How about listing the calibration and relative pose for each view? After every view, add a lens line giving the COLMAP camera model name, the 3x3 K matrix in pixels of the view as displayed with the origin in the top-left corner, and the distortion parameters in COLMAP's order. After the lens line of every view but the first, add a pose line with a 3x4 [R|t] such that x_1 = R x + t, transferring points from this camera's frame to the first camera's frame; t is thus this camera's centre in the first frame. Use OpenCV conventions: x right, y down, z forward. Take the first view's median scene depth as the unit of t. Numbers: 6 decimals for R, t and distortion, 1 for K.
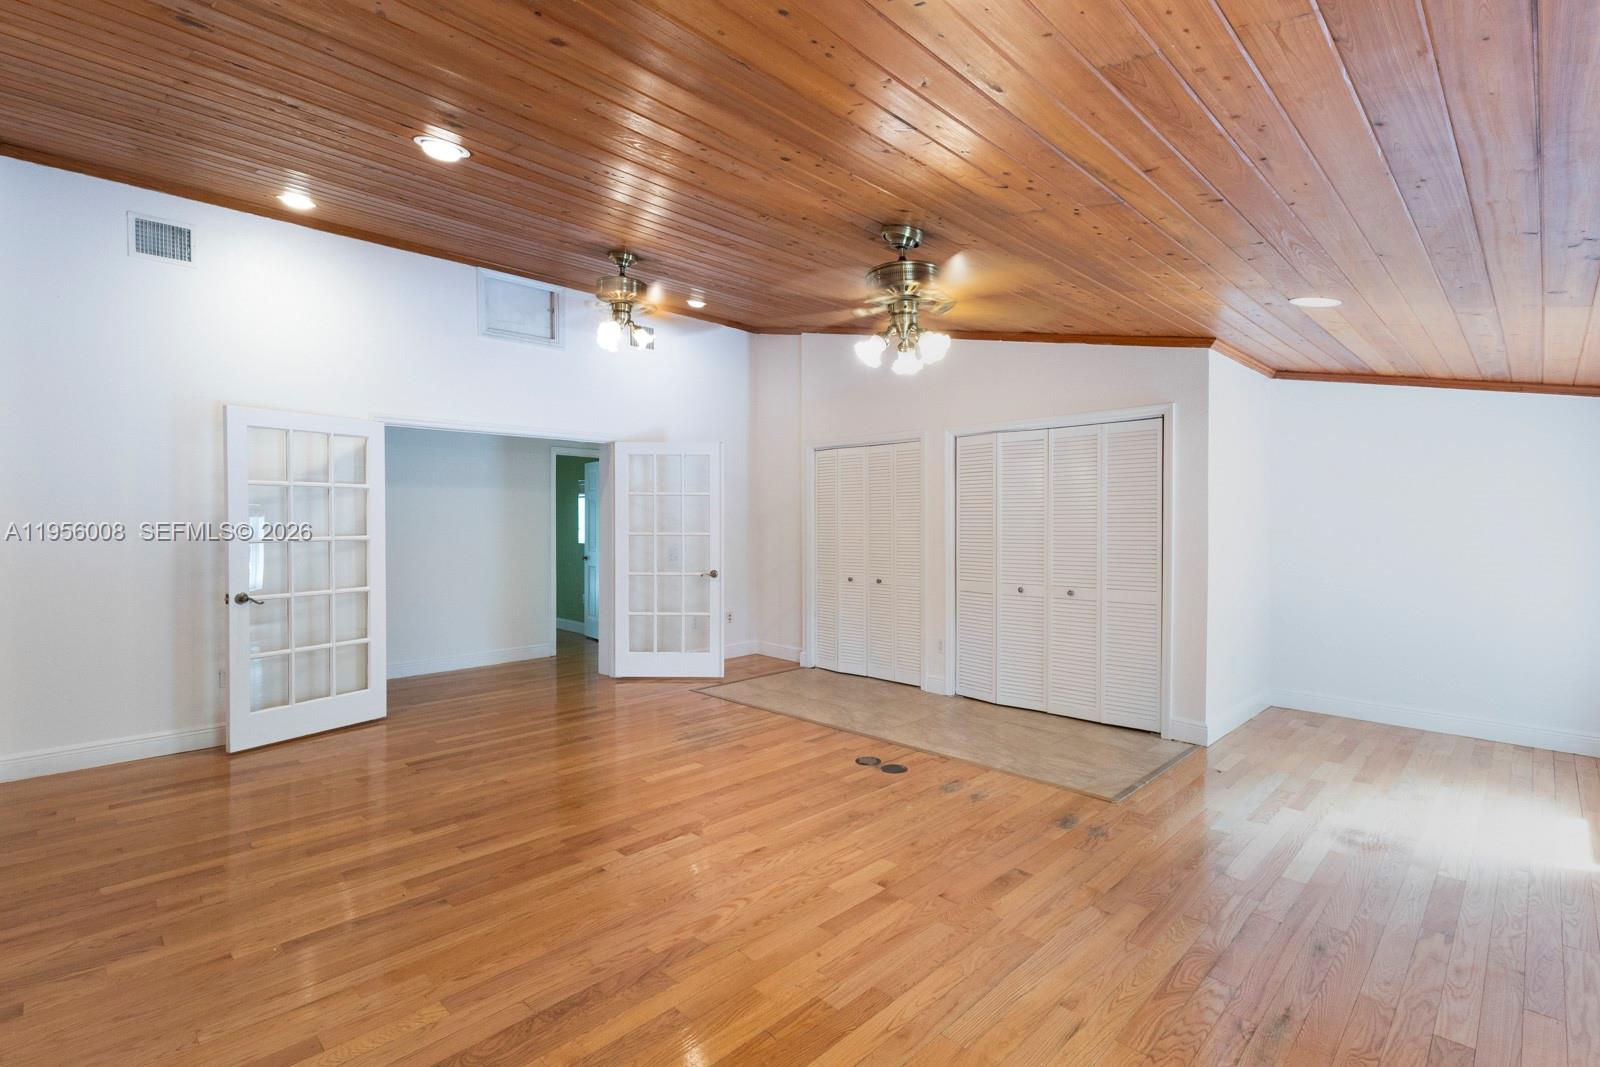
lens RADIAL K [[749.0, 0, 798.9], [0, 749.0, 529.7], [0, 0, 1]] dist [0.012236, -0.000940]
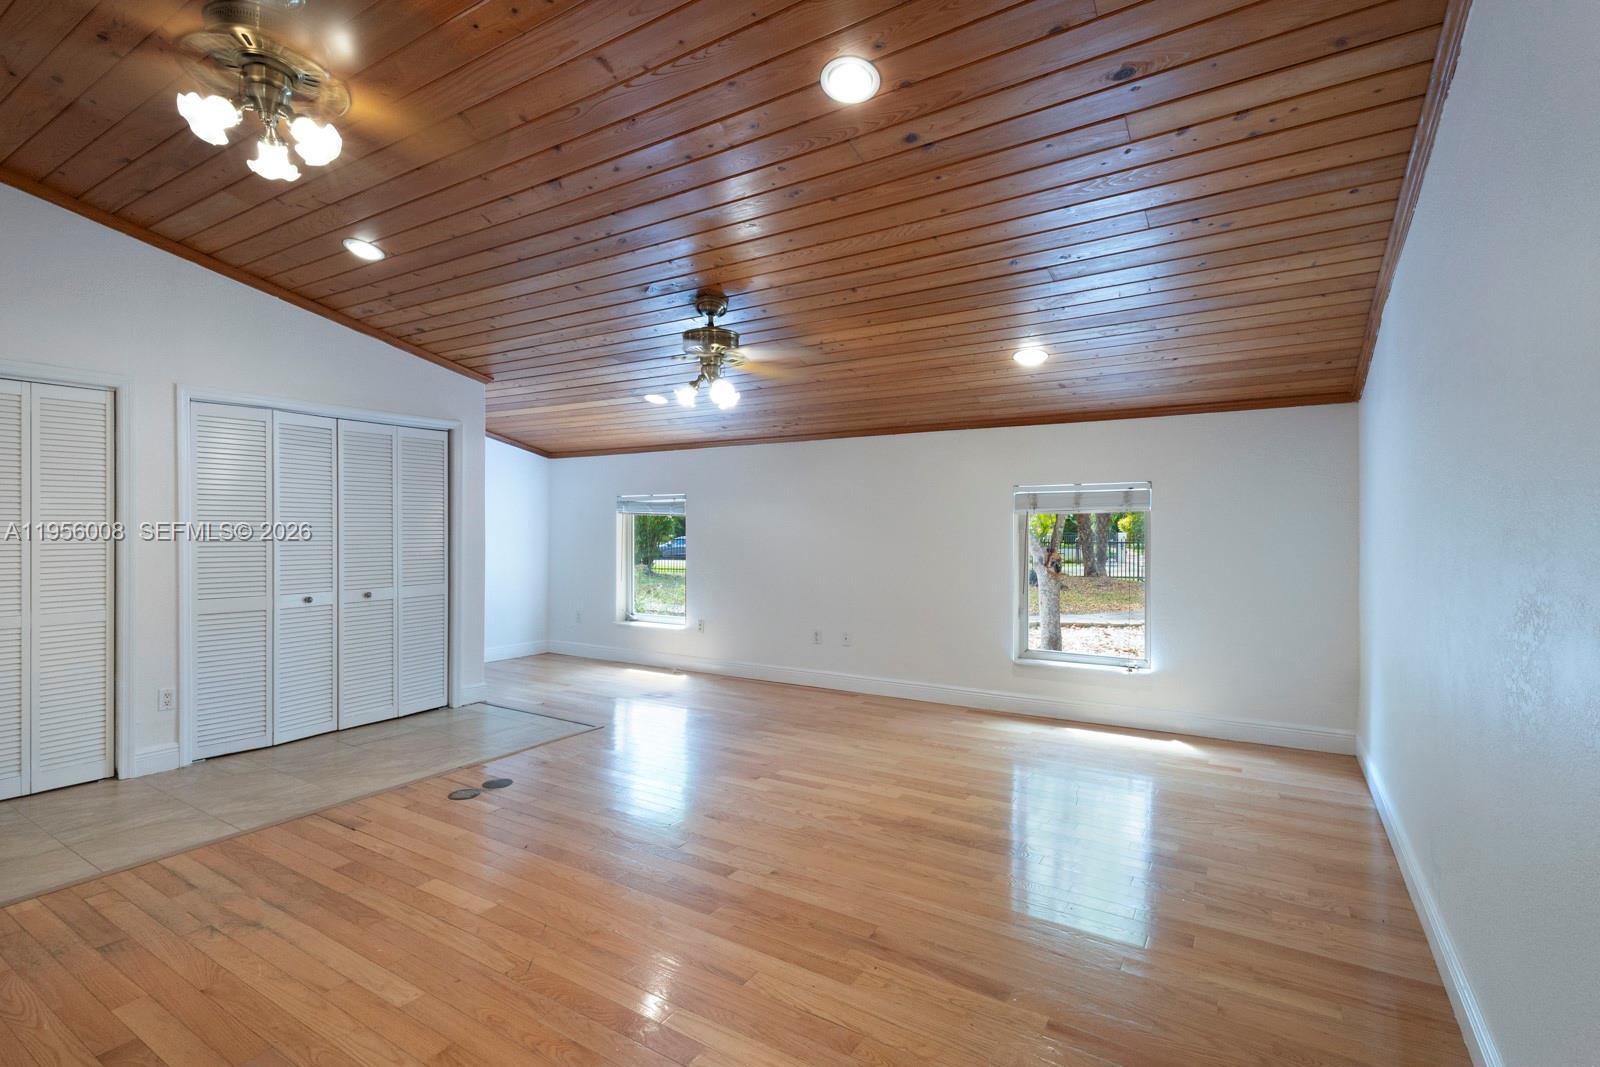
lens RADIAL K [[749.0, 0, 797.3], [0, 749.0, 532.4], [0, 0, 1]] dist [0.012236, -0.000940]
pose [[-0.231998, -0.006290, 0.972696, -0.839615], [0.002019, 0.999974, 0.006948, -0.001941], [-0.972714, 0.003576, -0.231979, 0.817721]]
